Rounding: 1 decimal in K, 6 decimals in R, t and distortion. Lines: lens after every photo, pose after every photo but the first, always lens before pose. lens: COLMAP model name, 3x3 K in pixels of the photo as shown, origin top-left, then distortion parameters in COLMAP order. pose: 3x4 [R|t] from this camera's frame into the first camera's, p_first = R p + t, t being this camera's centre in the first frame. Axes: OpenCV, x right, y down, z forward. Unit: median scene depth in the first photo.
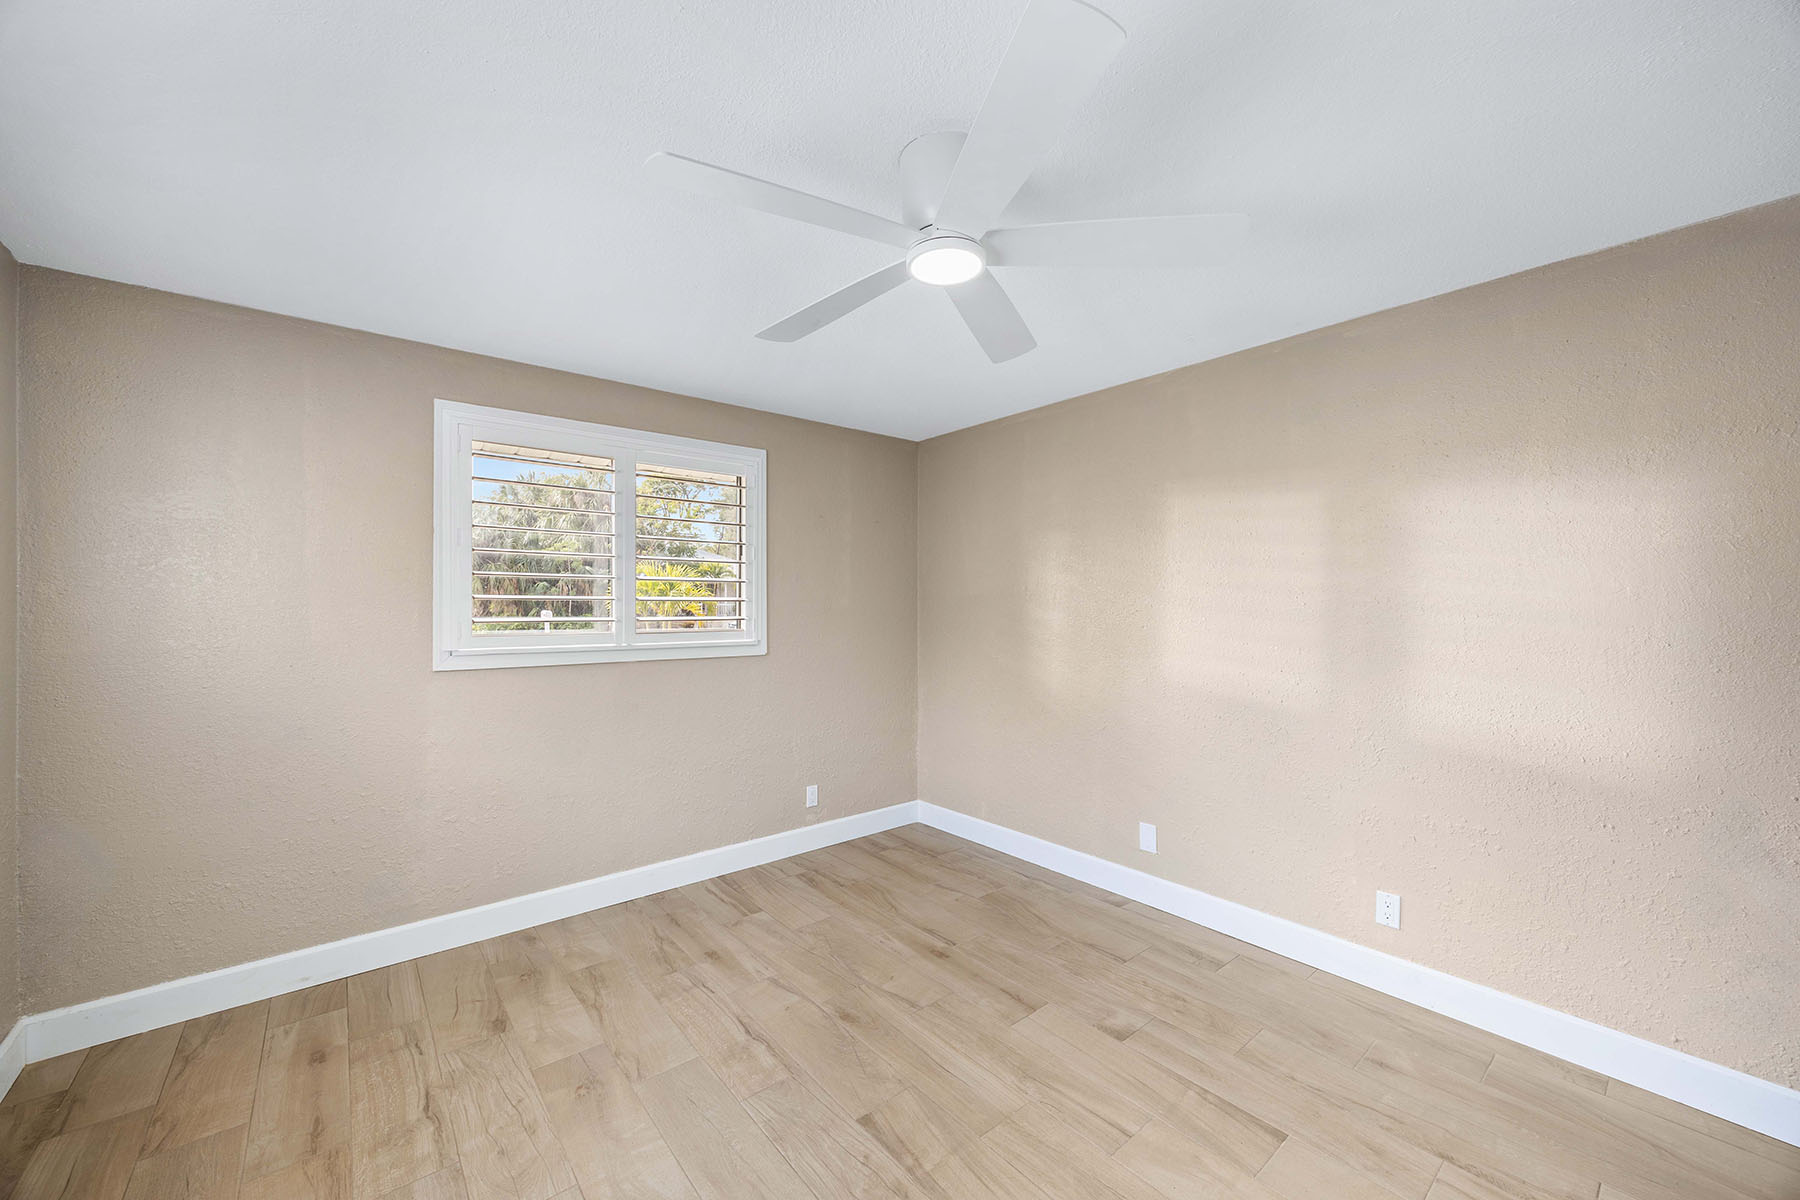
lens RADIAL K [[684.7, 0, 903.5], [0, 684.7, 605.9], [0, 0, 1]] dist [-0.002203, -0.000065]
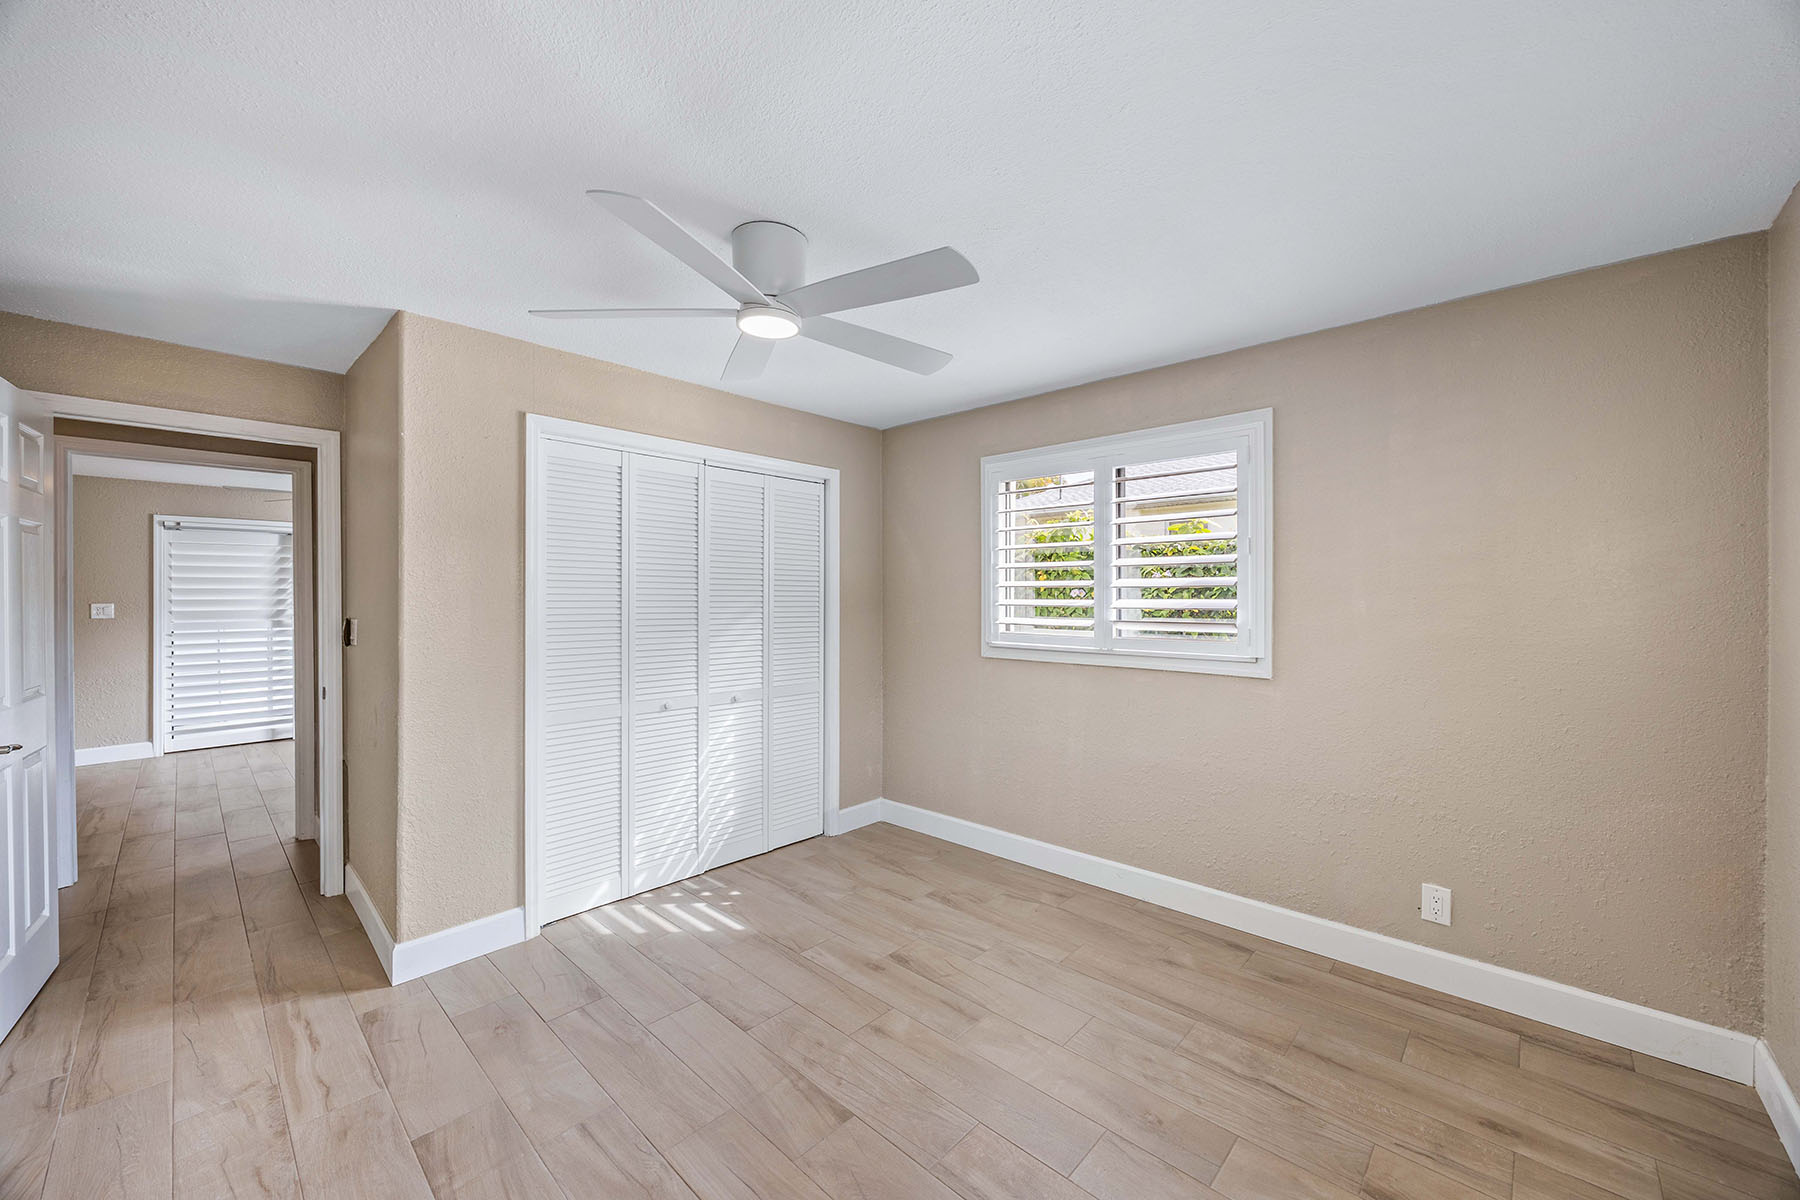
lens RADIAL K [[684.7, 0, 903.5], [0, 684.7, 605.9], [0, 0, 1]] dist [-0.002203, -0.000065]
pose [[-0.992448, 0.006813, -0.122473, -0.024784], [0.005457, 0.999920, 0.011397, -0.003044], [0.122541, 0.010643, -0.992406, 2.024210]]
